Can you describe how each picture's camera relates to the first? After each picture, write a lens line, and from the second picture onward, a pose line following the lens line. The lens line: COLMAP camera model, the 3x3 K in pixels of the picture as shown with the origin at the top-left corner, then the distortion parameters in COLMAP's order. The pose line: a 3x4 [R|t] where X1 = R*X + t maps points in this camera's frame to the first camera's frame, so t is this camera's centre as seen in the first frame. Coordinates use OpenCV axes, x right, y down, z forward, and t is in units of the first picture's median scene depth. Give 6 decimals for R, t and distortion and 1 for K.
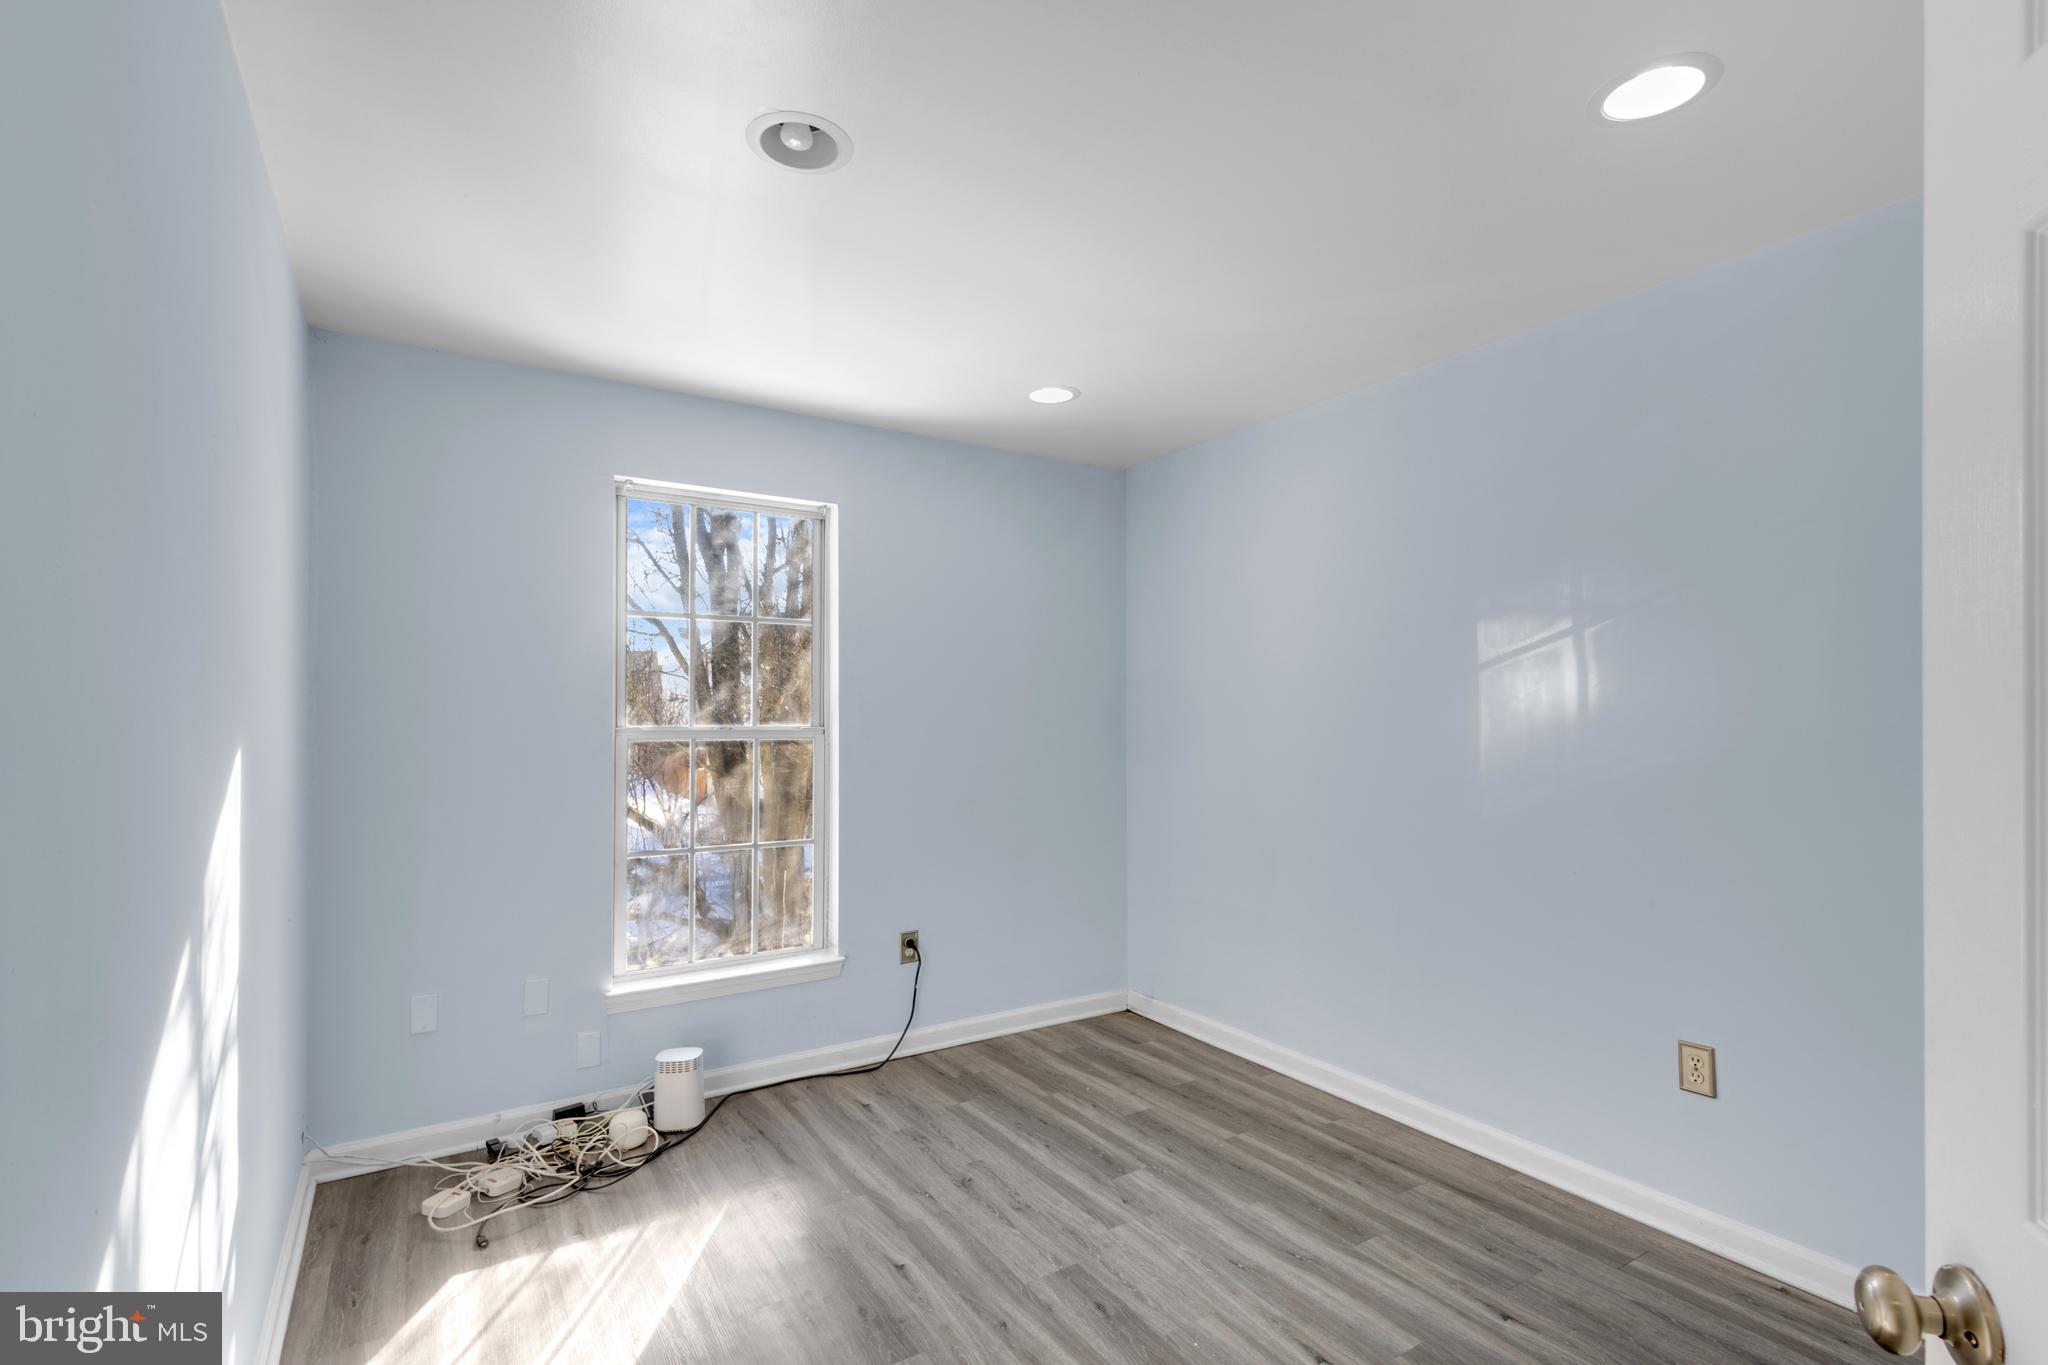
lens RADIAL K [[951.9, 0, 1026.1], [0, 951.9, 695.5], [0, 0, 1]] dist [0.013617, -0.004481]
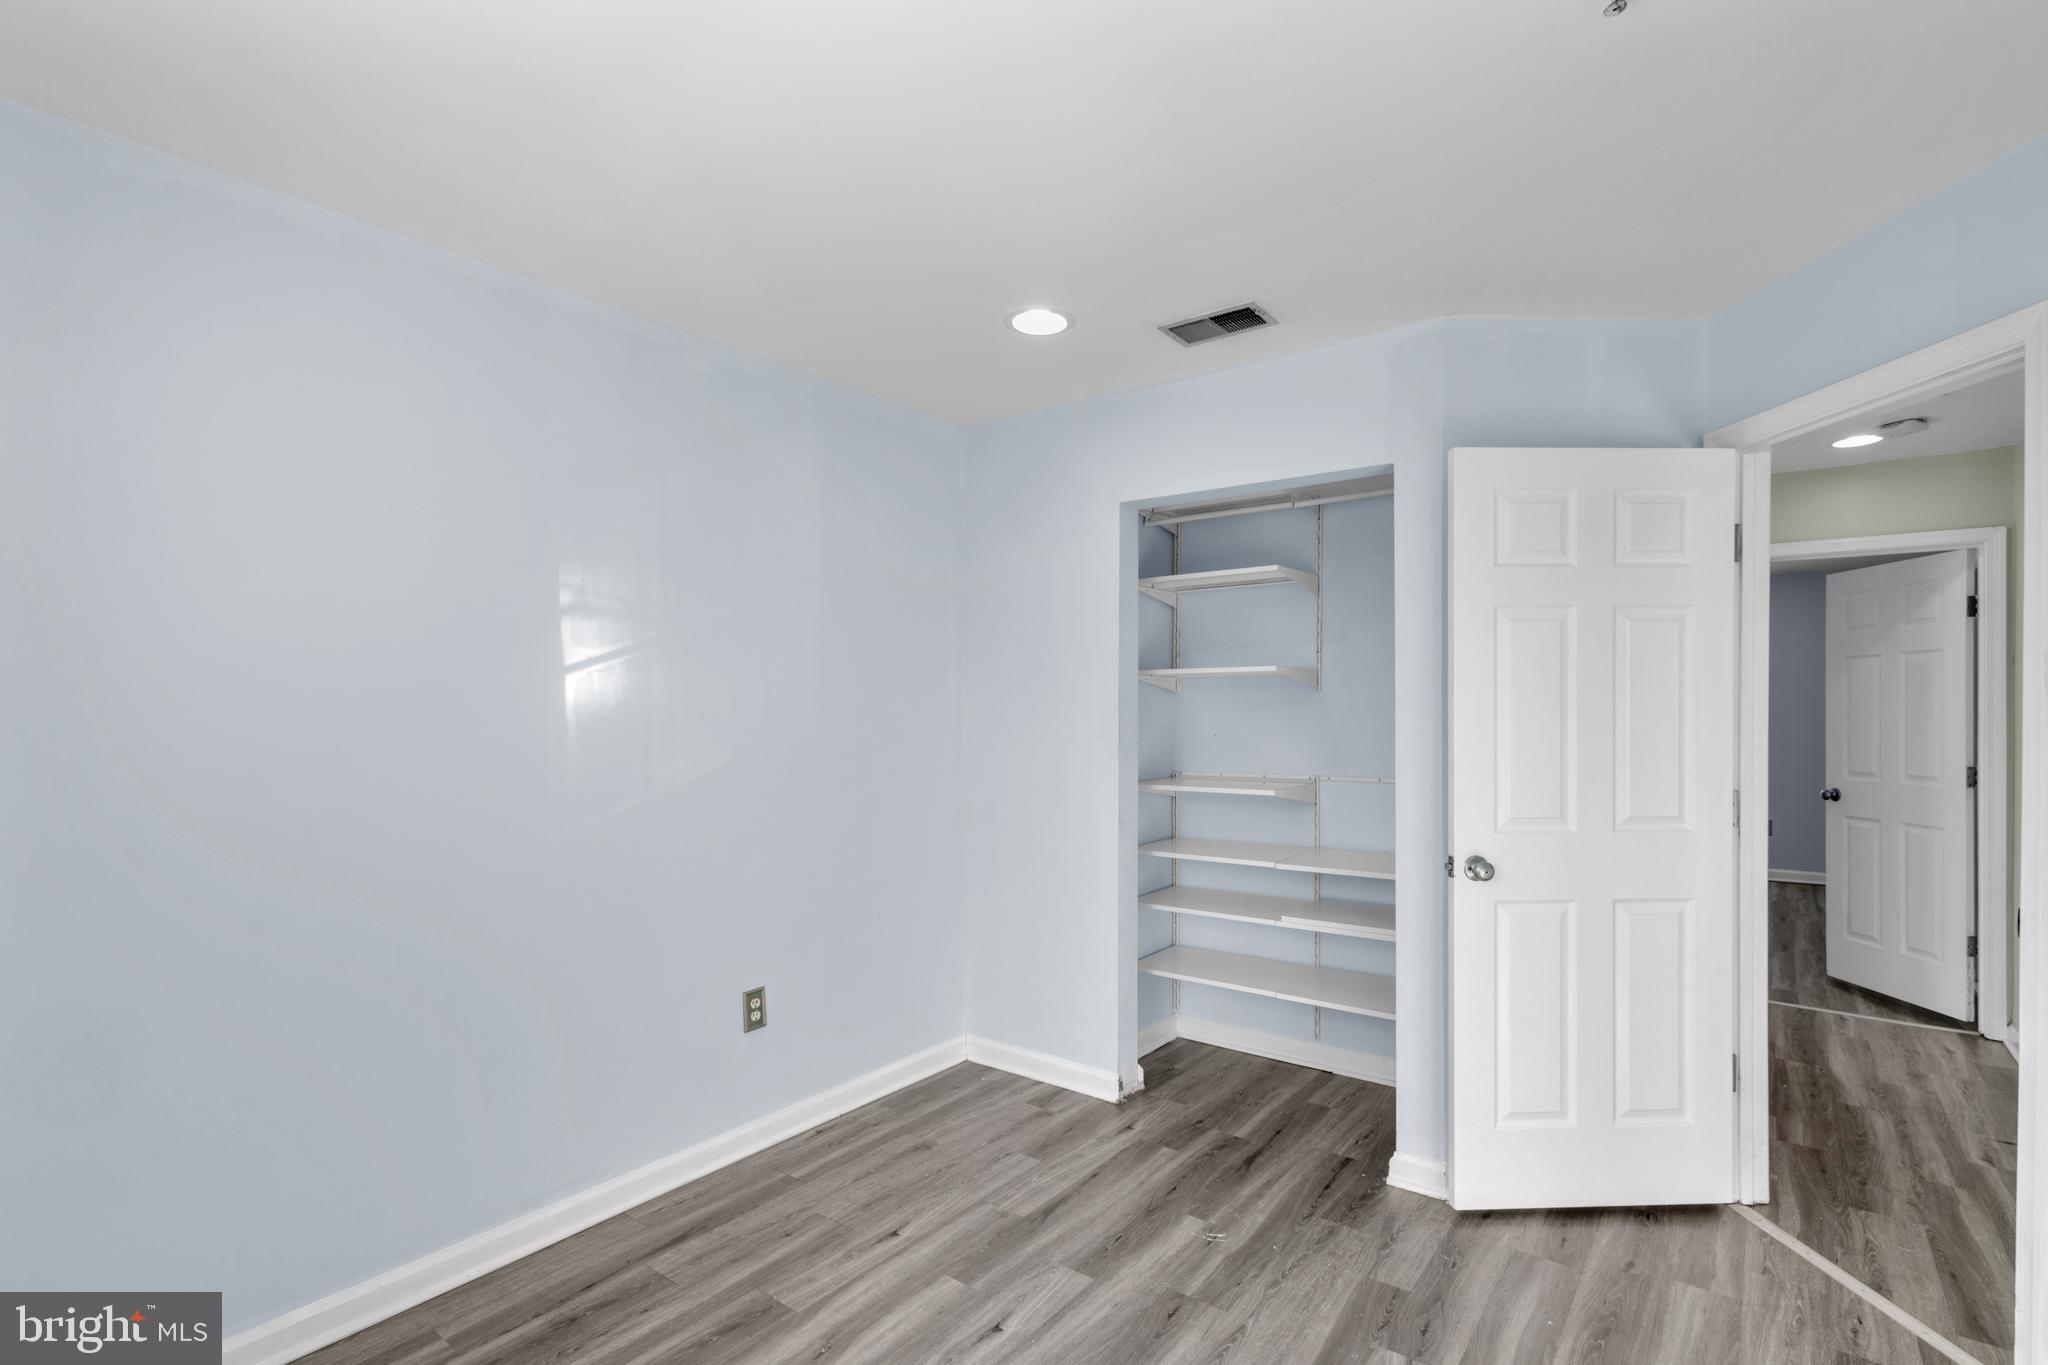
lens RADIAL K [[951.9, 0, 1027.3], [0, 951.9, 693.9], [0, 0, 1]] dist [0.013617, -0.004481]
pose [[-0.351686, 0.025990, 0.935757, -0.545283], [-0.017336, 0.999262, -0.034270, 0.014293], [-0.935957, -0.028274, -0.350976, 1.023754]]
